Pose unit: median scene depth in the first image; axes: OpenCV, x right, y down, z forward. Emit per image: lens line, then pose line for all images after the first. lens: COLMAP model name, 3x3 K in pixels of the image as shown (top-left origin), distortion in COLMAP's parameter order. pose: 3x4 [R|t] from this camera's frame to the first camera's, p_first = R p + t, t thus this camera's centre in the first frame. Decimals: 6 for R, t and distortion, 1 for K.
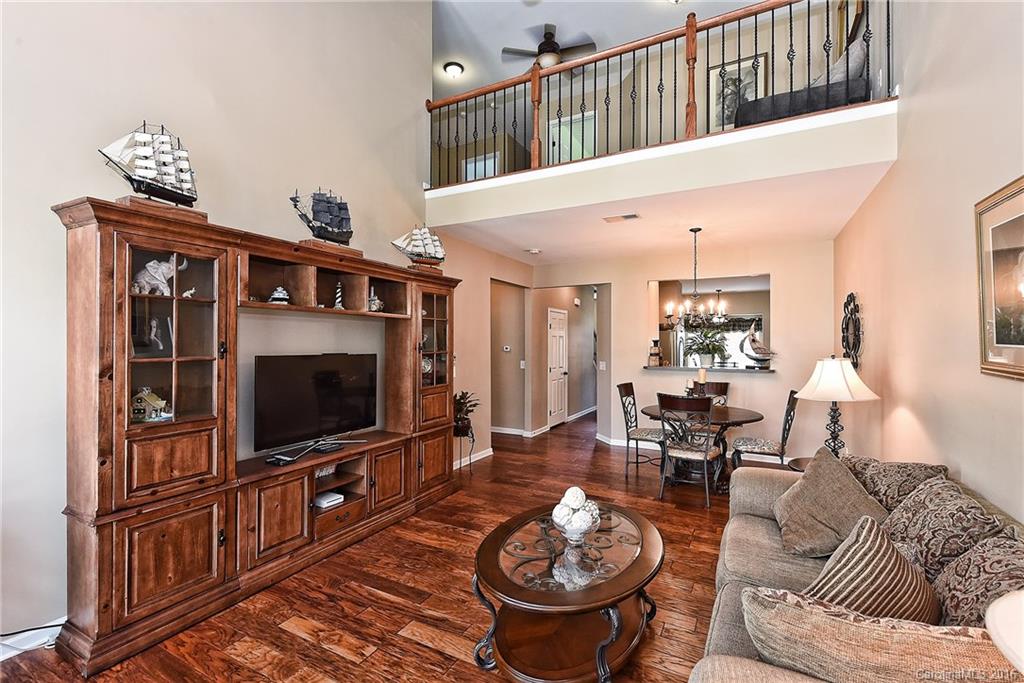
lens RADIAL K [[452.2, 0, 513.6], [0, 452.2, 342.4], [0, 0, 1]] dist [0.001277, 0.000143]
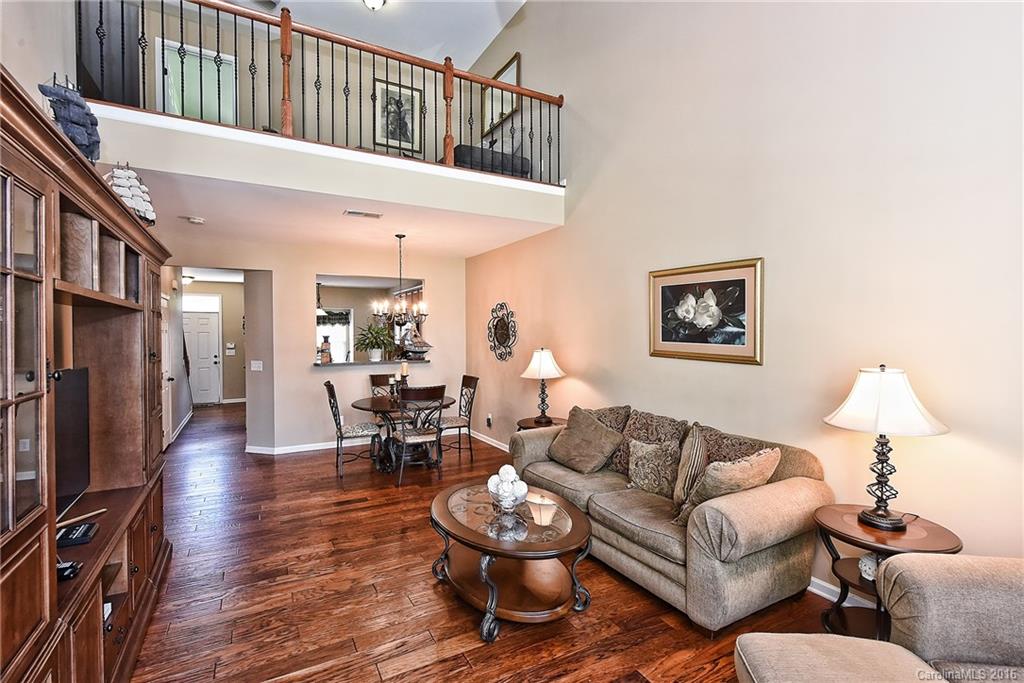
lens RADIAL K [[479.8, 0, 513.1], [0, 479.8, 343.0], [0, 0, 1]] dist [0.001987, 0.000190]
pose [[0.541727, -0.020668, 0.840300, -0.431862], [0.002655, 0.999735, 0.022878, -0.015623], [-0.840550, -0.010163, 0.541639, 0.140070]]
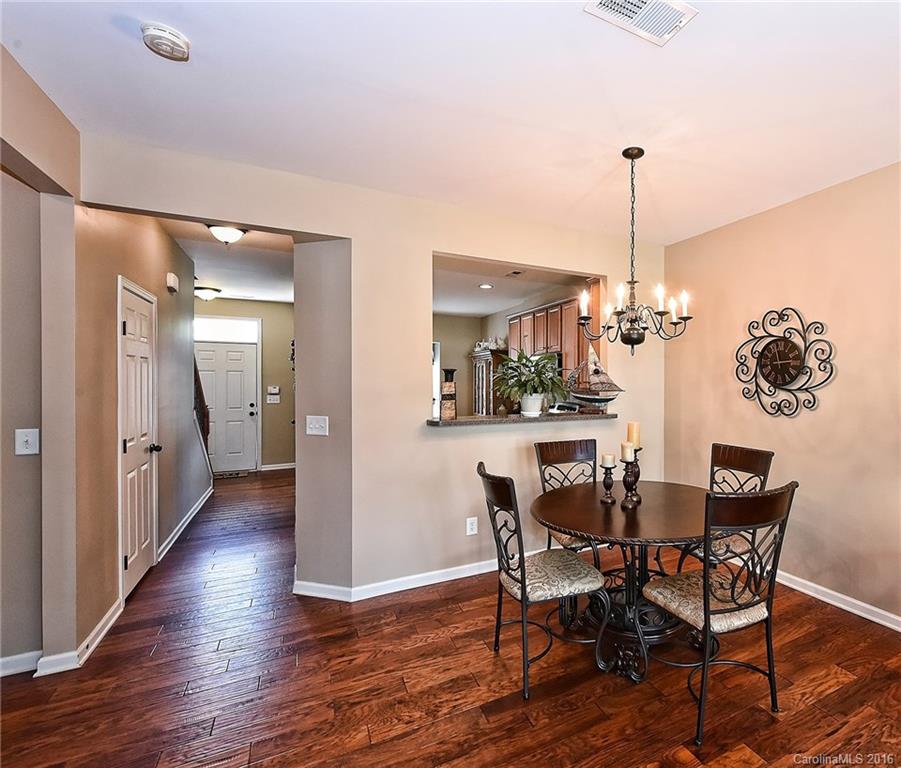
lens RADIAL K [[464.8, 0, 574.3], [0, 464.8, 387.3], [0, 0, 1]] dist [-0.000868, -0.000170]
pose [[0.513064, -0.010547, 0.858286, -0.089279], [-0.002642, 0.999900, 0.013867, 0.010967], [-0.858346, -0.009383, 0.512985, 0.786748]]
